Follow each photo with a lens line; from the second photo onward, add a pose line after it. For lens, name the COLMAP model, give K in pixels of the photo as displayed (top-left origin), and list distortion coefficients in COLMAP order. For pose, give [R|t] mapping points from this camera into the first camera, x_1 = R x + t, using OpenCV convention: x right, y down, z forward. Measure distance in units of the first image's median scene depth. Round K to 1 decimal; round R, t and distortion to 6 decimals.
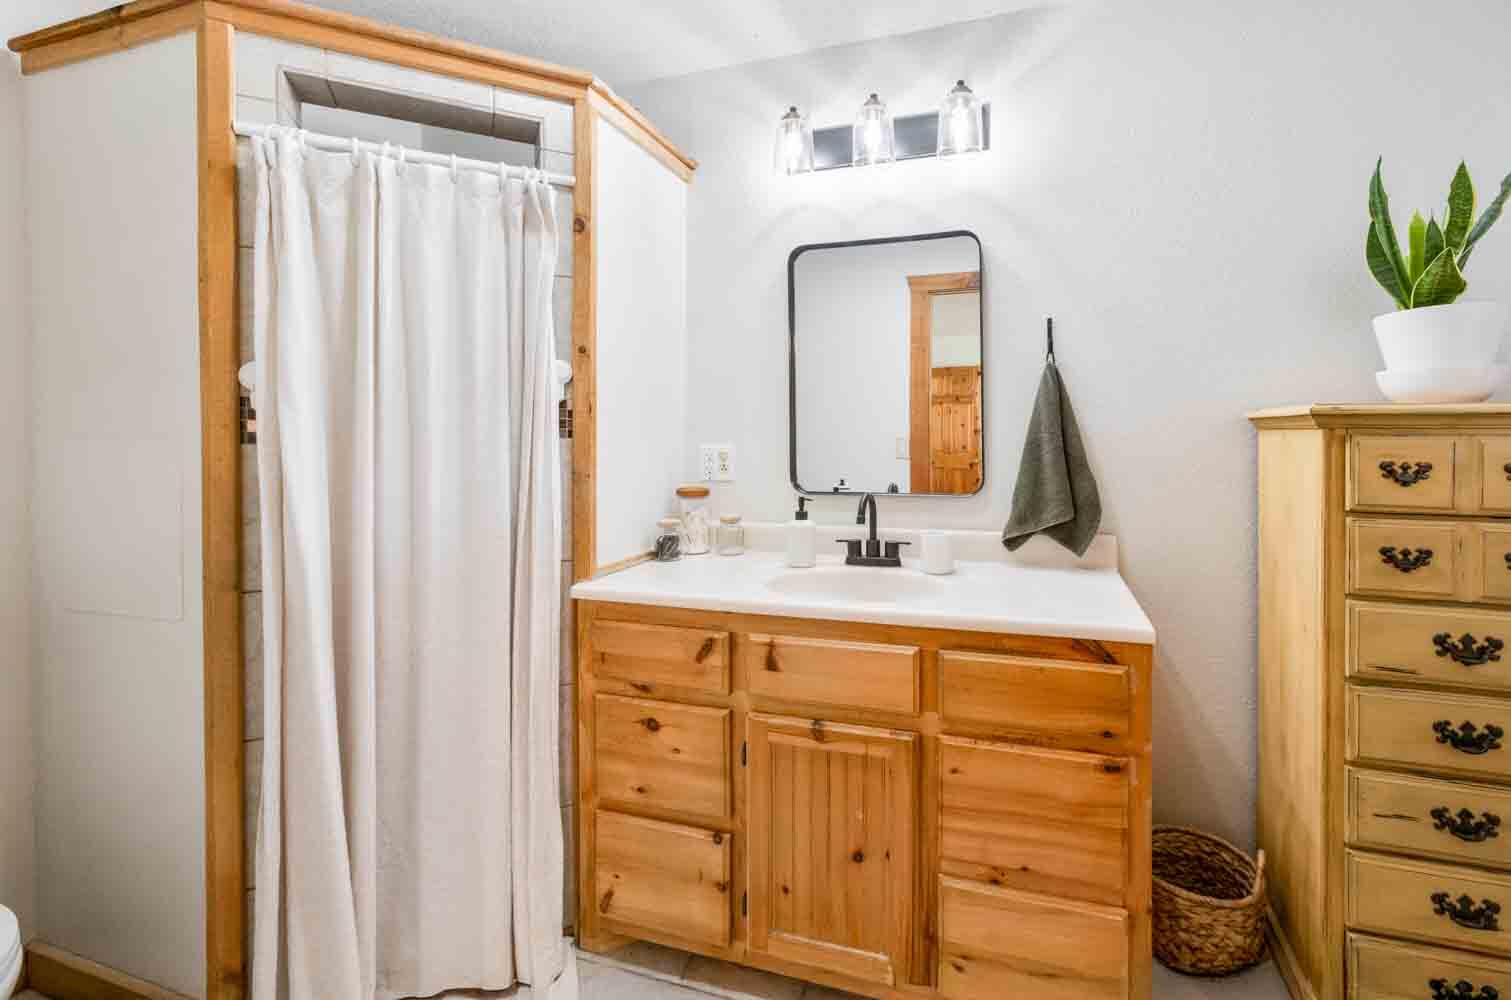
lens RADIAL K [[714.7, 0, 780.5], [0, 714.7, 425.2], [0, 0, 1]] dist [-0.002432, -0.000284]
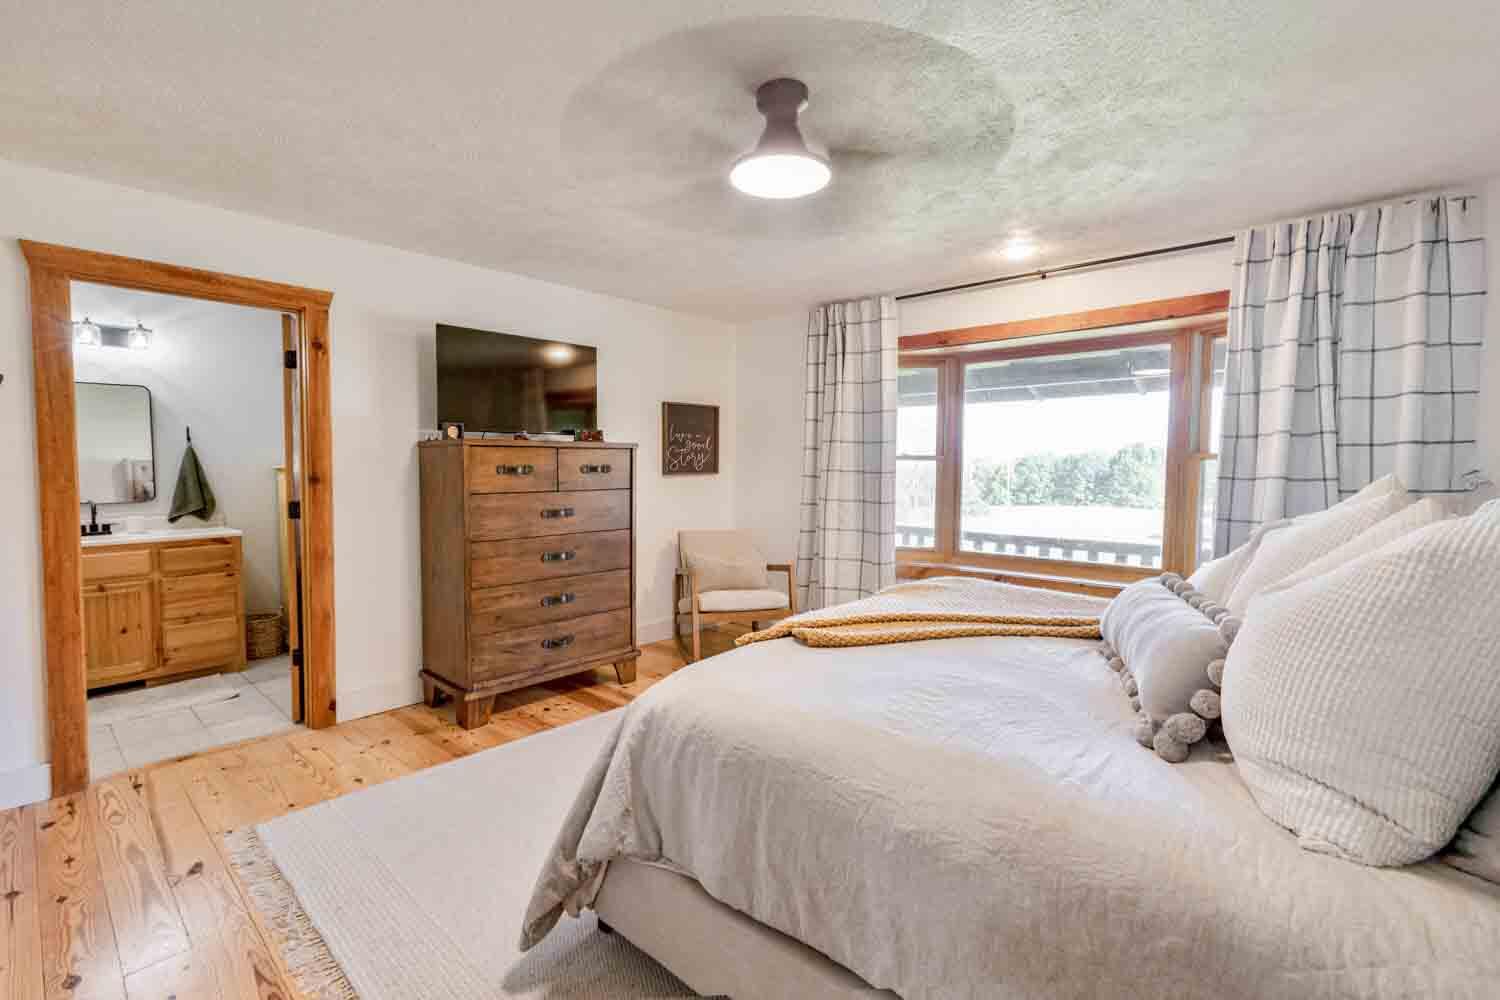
lens RADIAL K [[663.7, 0, 752.5], [0, 663.7, 498.9], [0, 0, 1]] dist [0.001486, 0.000302]
pose [[0.390734, -0.041612, 0.919563, -1.256647], [-0.001675, 0.998944, 0.045916, -0.015106], [-0.920502, -0.019481, 0.390251, -2.167578]]
